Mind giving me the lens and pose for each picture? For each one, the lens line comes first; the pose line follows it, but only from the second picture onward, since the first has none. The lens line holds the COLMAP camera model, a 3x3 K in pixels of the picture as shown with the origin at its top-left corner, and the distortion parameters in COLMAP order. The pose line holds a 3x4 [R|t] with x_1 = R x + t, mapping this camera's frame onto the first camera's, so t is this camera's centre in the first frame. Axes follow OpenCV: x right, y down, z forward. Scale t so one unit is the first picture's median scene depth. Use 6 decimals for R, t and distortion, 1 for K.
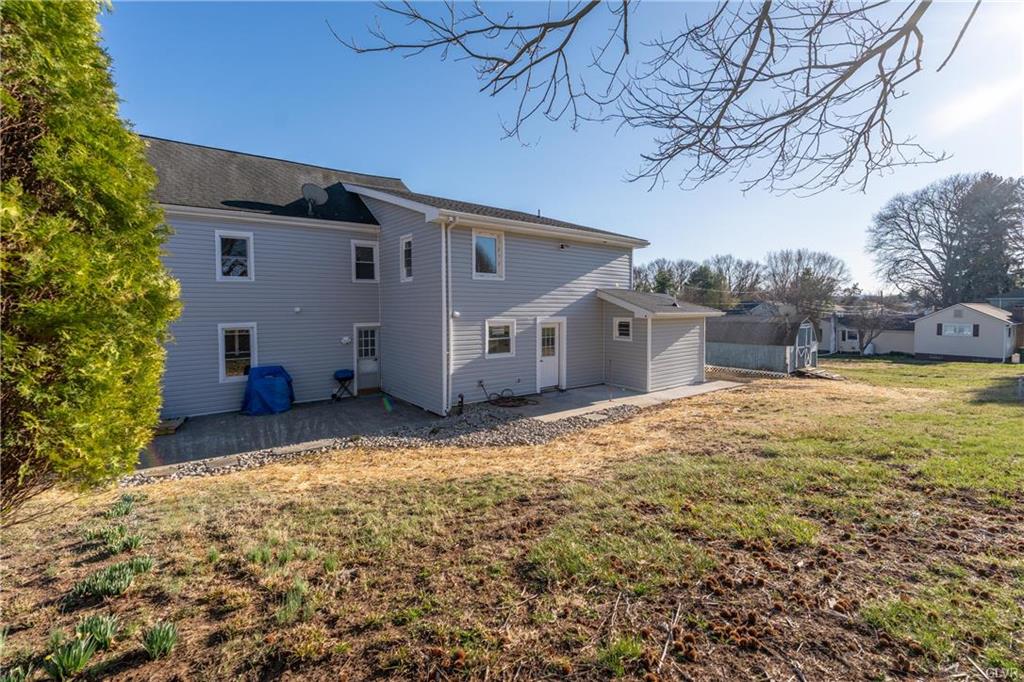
lens RADIAL K [[410.9, 0, 514.8], [0, 410.9, 345.5], [0, 0, 1]] dist [-0.000596, -0.000278]
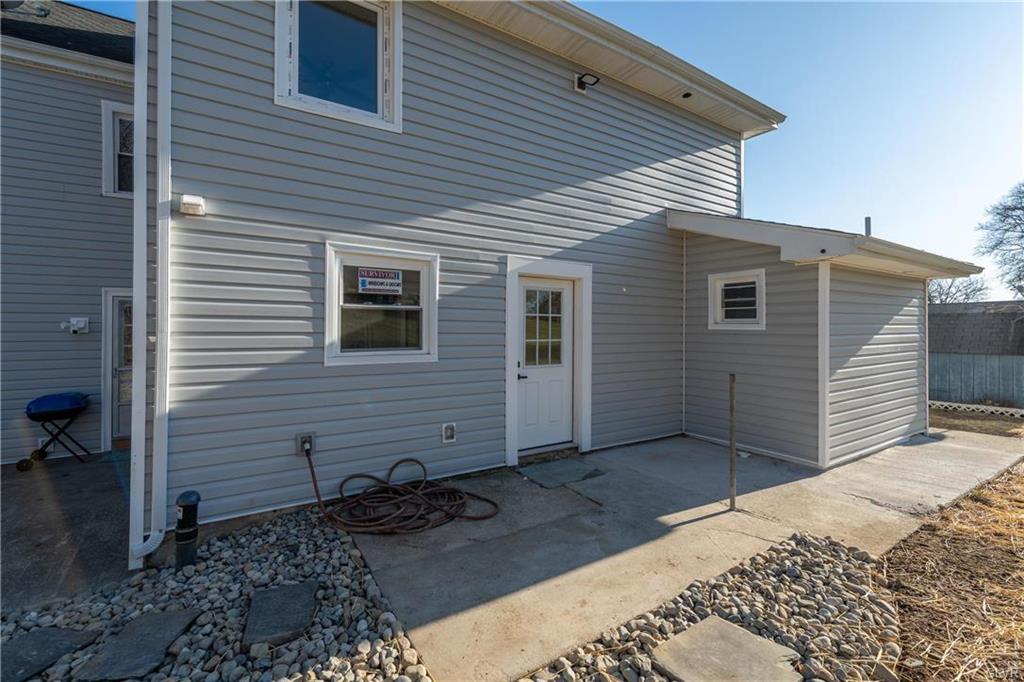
lens RADIAL K [[410.9, 0, 514.8], [0, 410.9, 345.5], [0, 0, 1]] dist [-0.000596, -0.000278]
pose [[0.995972, 0.005209, -0.089512, 0.092121], [-0.010064, 0.998497, -0.053873, 0.029355], [0.089097, 0.054557, 0.994528, 0.637335]]
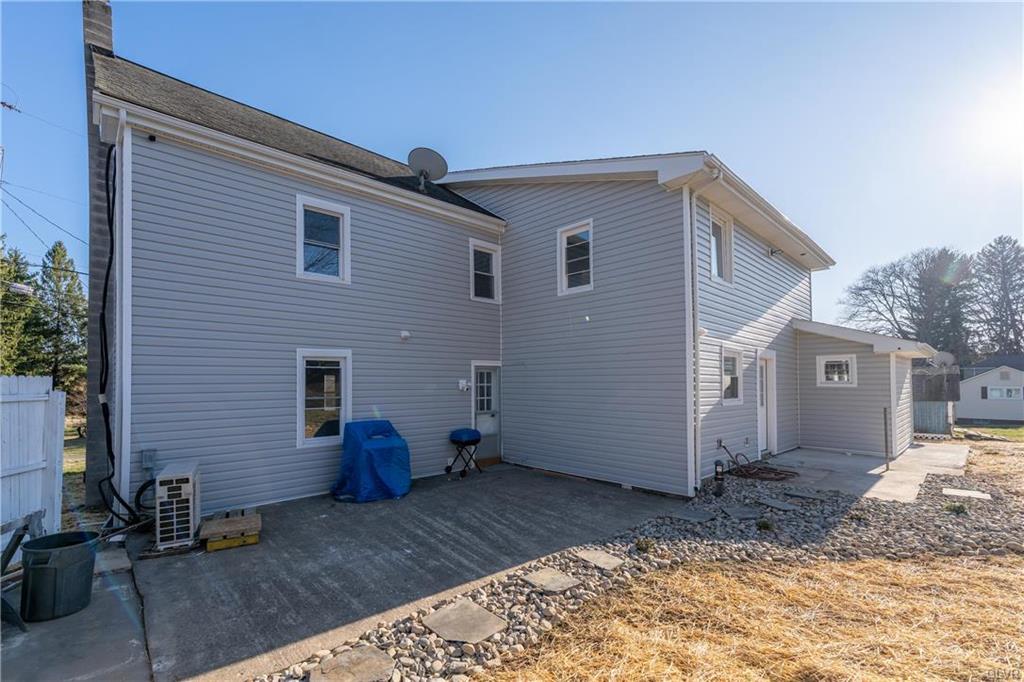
lens RADIAL K [[413.0, 0, 485.2], [0, 413.0, 393.8], [0, 0, 1]] dist [0.000135, -0.000202]
pose [[0.997098, -0.001893, 0.076105, -0.448083], [0.007230, 0.997527, -0.069915, 0.051335], [-0.075784, 0.070262, 0.994646, 0.350347]]
